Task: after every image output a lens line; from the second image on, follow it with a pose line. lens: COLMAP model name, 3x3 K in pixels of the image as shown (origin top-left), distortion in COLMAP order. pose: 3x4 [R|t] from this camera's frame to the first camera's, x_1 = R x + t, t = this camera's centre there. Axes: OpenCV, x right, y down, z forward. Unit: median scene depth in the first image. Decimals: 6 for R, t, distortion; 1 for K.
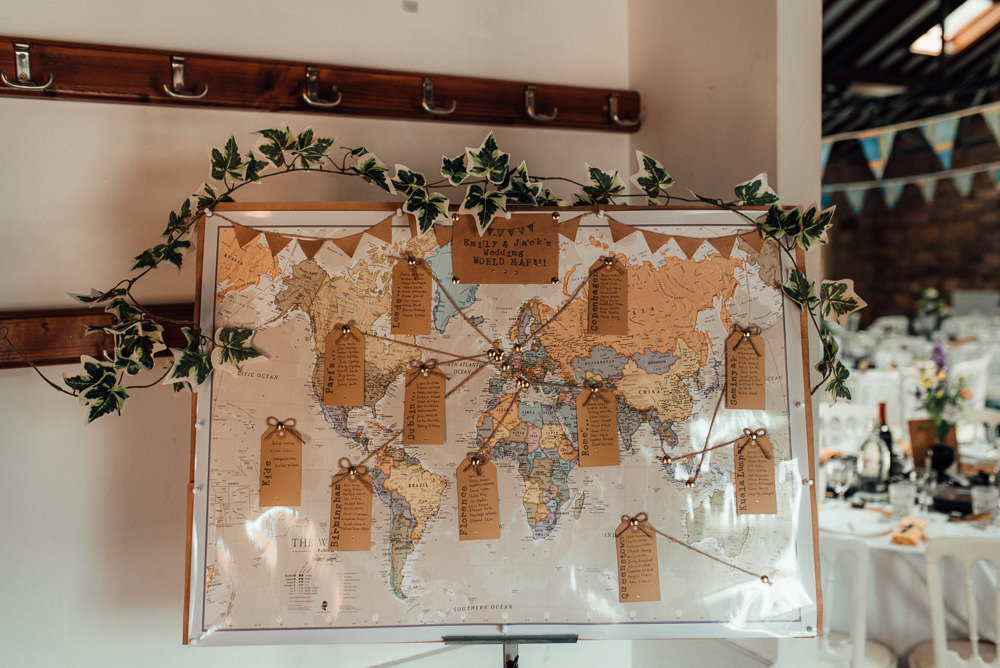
lens RADIAL K [[974.8, 0, 501.1], [0, 974.8, 334.1], [0, 0, 1]] dist [-0.000217, 0.000000]
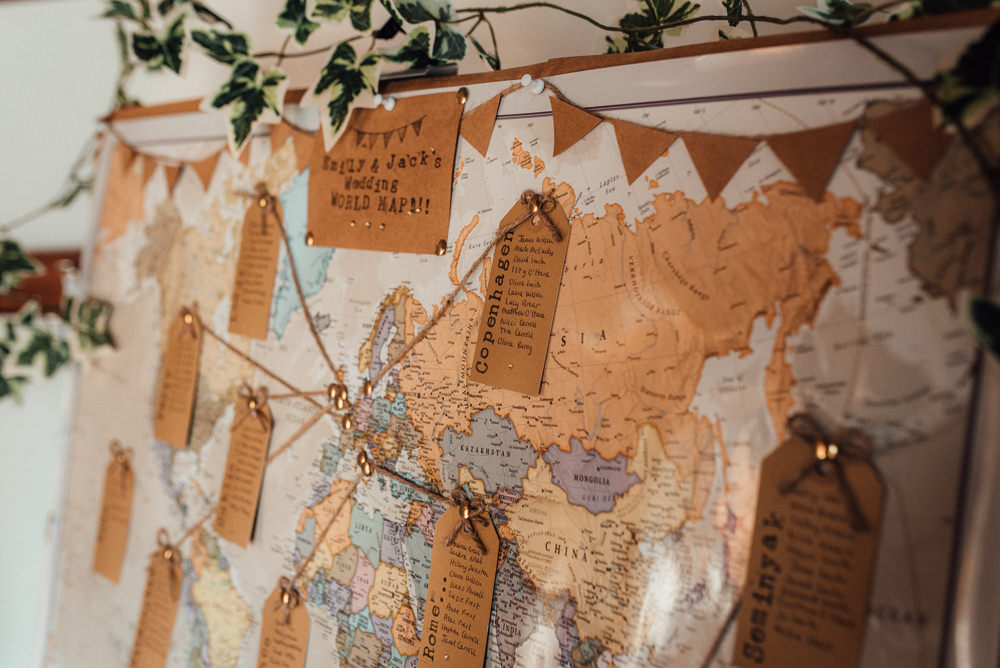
lens RADIAL K [[974.8, 0, 500.4], [0, 974.8, 336.6], [0, 0, 1]] dist [-0.000217, 0.000000]
pose [[0.703073, 0.106361, -0.703118, 0.392010], [-0.019602, 0.991274, 0.130349, -0.073586], [0.710847, -0.077862, 0.699023, 0.714932]]
